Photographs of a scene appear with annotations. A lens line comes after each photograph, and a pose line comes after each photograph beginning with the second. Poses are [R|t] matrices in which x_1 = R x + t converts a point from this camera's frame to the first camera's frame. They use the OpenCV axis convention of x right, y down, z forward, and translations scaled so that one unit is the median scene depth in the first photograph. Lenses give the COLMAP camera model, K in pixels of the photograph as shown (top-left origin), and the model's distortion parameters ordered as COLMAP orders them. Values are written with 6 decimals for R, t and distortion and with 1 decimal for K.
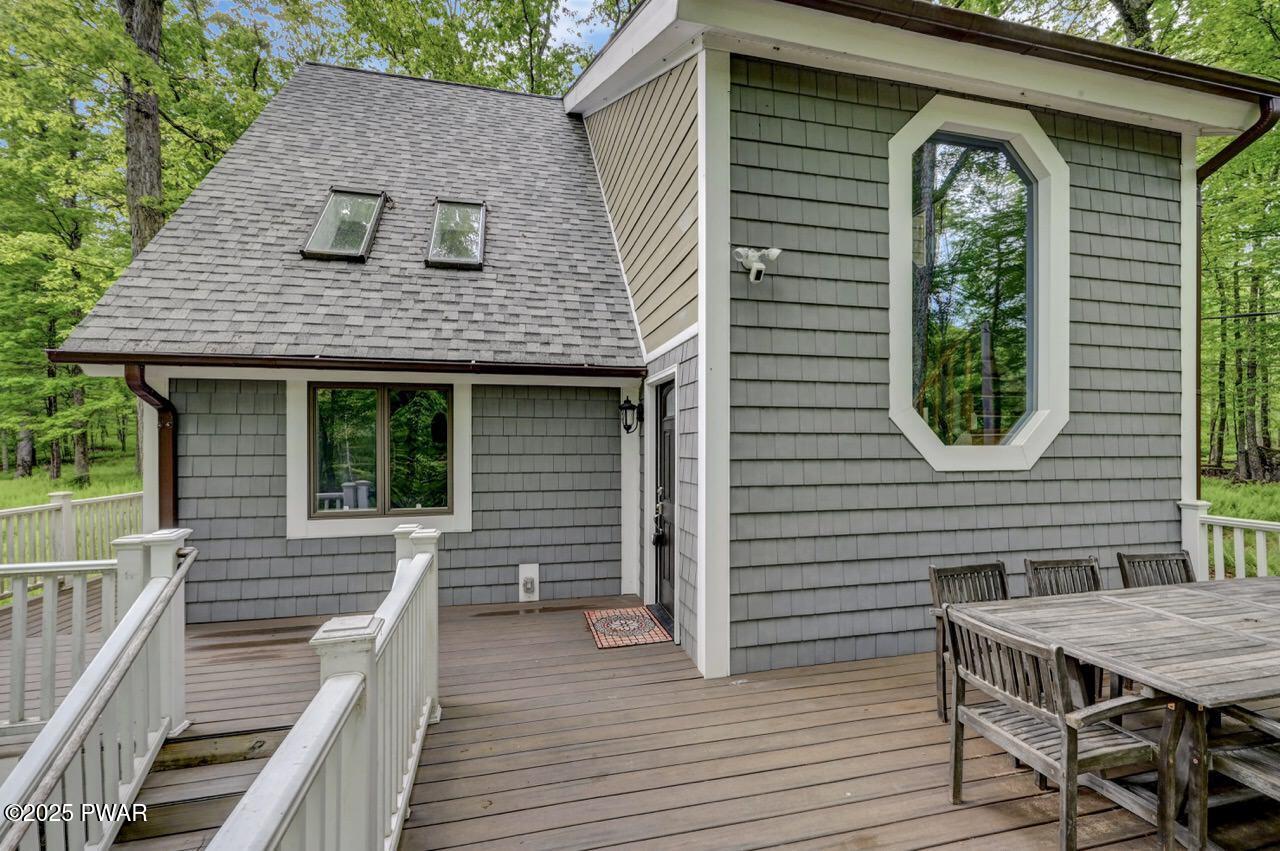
lens RADIAL K [[537.3, 0, 643.3], [0, 537.3, 445.4], [0, 0, 1]] dist [0.000221, 0.000025]
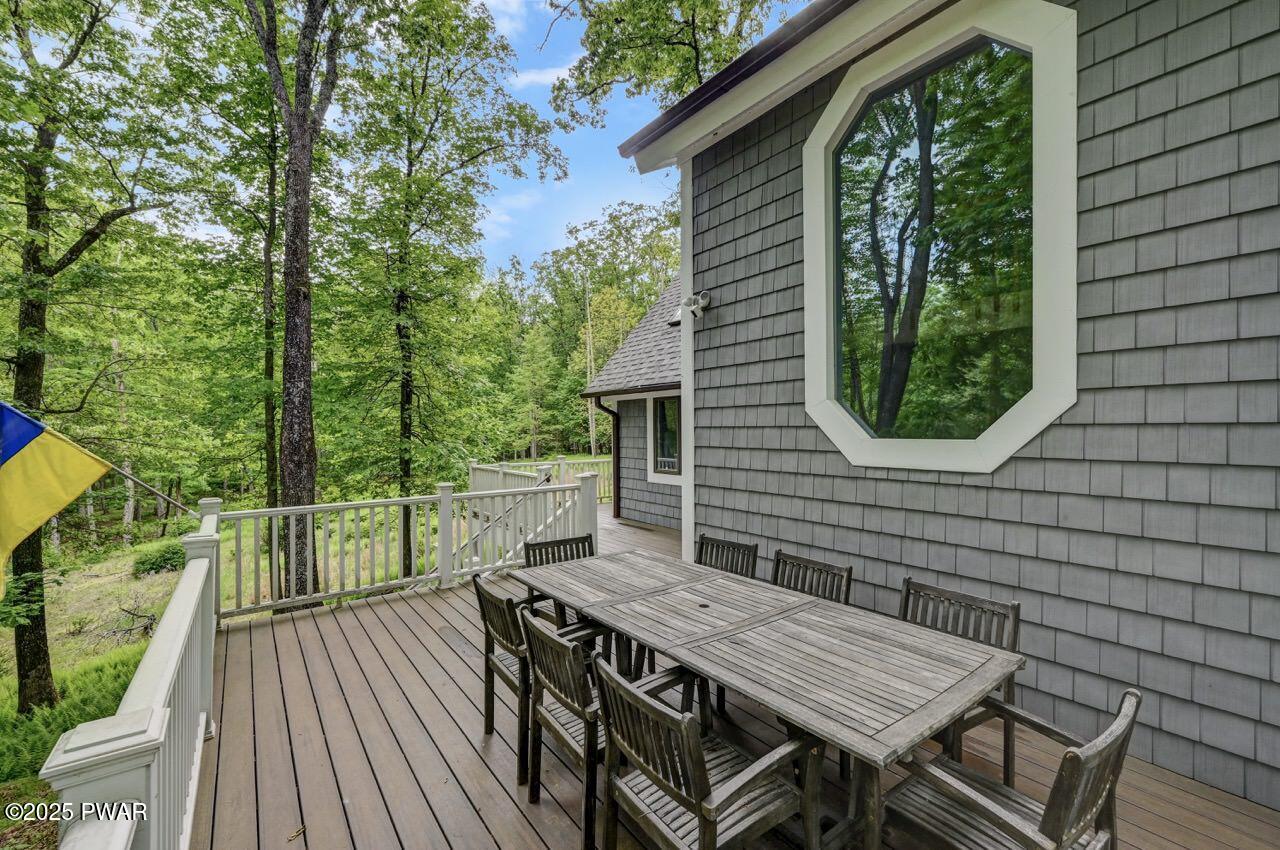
lens RADIAL K [[536.0, 0, 643.0], [0, 536.0, 433.1], [0, 0, 1]] dist [0.002037, 0.000046]
pose [[0.394516, 0.007264, -0.918860, 1.261530], [0.004768, 0.999939, 0.009952, -0.020506], [0.918877, -0.008307, 0.394458, 0.283851]]
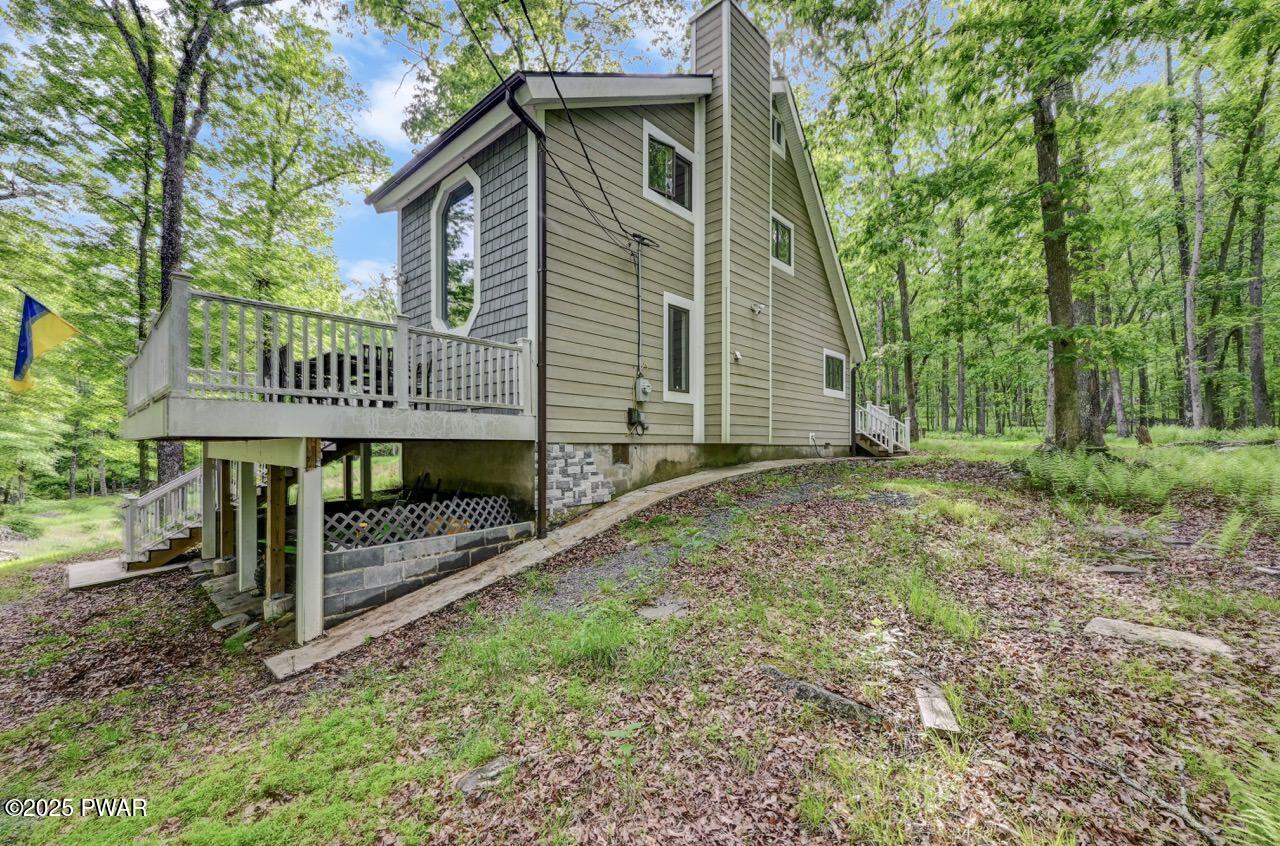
lens RADIAL K [[522.3, 0, 643.1], [0, 522.3, 444.4], [0, 0, 1]] dist [-0.000133, 0.000262]
pose [[0.554143, 0.000779, -0.832421, 2.926907], [-0.001509, 0.999999, -0.000069, 0.500796], [0.832420, 0.001295, 0.554144, 0.466048]]
